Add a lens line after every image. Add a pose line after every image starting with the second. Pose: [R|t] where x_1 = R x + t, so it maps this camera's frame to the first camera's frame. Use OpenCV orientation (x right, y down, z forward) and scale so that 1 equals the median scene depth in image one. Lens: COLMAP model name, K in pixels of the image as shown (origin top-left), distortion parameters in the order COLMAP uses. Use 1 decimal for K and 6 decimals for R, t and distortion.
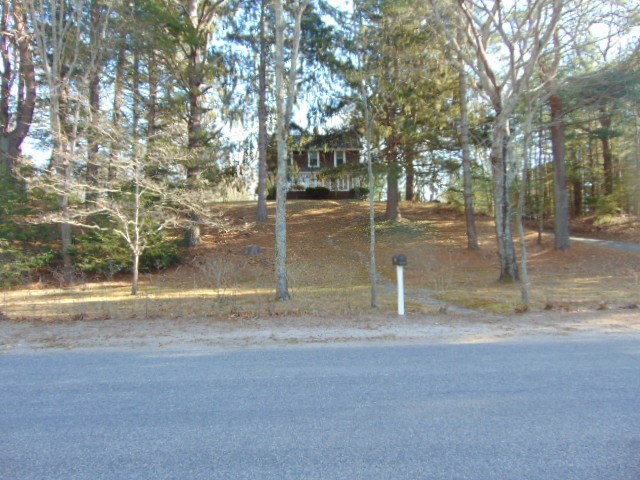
lens RADIAL K [[483.5, 0, 320.0], [0, 483.5, 240.0], [0, 0, 1]] dist [0.003013, 0.002355]
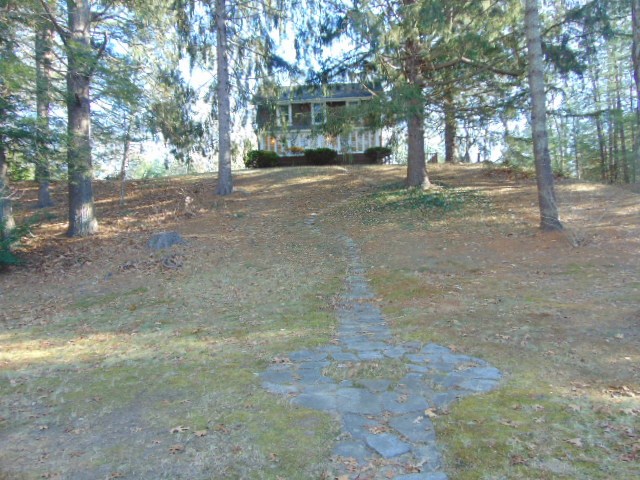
lens RADIAL K [[483.5, 0, 320.0], [0, 483.5, 240.0], [0, 0, 1]] dist [0.003013, 0.002355]
pose [[0.994370, -0.022902, -0.103458, 0.076800], [0.026838, 0.998962, 0.036812, 0.002406], [0.102508, -0.039381, 0.993952, 0.295427]]
